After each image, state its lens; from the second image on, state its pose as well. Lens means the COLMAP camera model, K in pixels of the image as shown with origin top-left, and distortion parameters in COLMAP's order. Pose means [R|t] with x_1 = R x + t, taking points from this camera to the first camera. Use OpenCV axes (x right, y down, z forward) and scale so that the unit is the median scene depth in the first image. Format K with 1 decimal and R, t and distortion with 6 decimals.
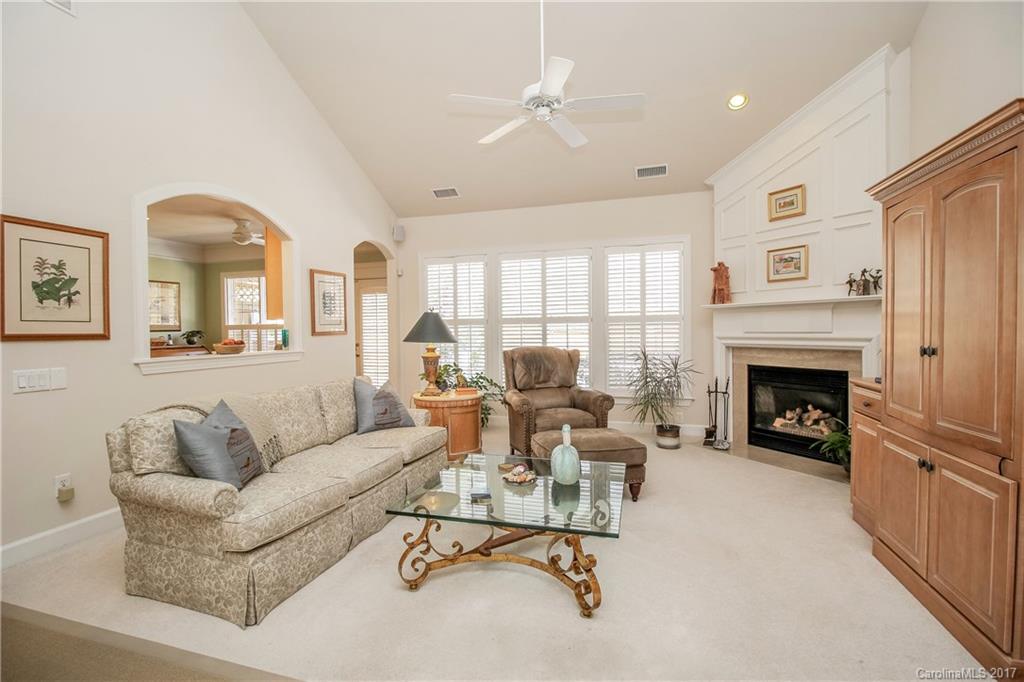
lens RADIAL K [[478.3, 0, 486.8], [0, 478.3, 339.5], [0, 0, 1]] dist [-0.027901, -0.000500]
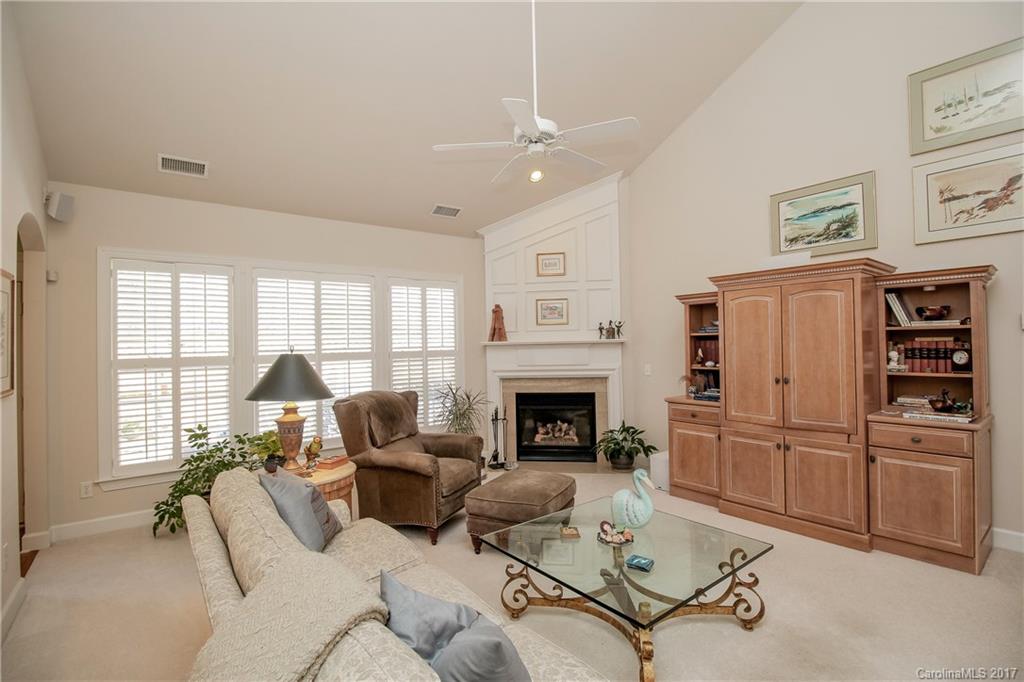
lens RADIAL K [[478.3, 0, 489.0], [0, 478.3, 341.4], [0, 0, 1]] dist [-0.027901, -0.000500]
pose [[0.570577, 0.005656, 0.821225, -0.484666], [0.031228, 0.999104, -0.028577, -0.044853], [-0.820650, 0.041951, 0.569889, 0.382609]]
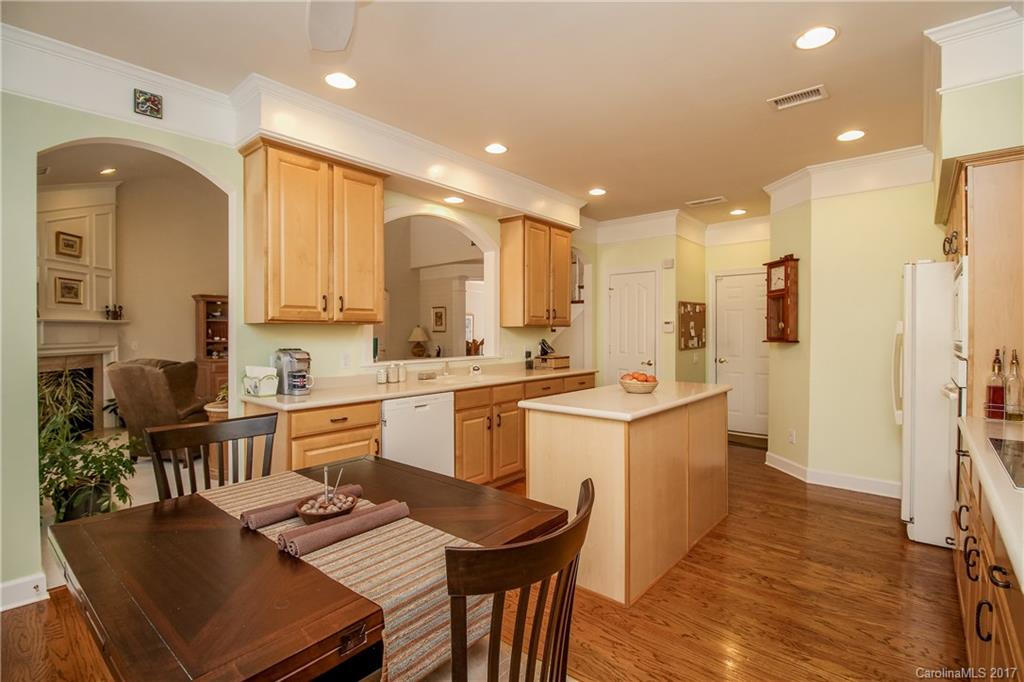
lens RADIAL K [[478.3, 0, 513.2], [0, 478.3, 337.9], [0, 0, 1]] dist [-0.027901, -0.000500]
pose [[-0.929076, 0.008478, 0.369793, -0.918010], [0.020178, 0.999410, 0.027782, -0.038500], [-0.369339, 0.033273, -0.928699, 1.634016]]
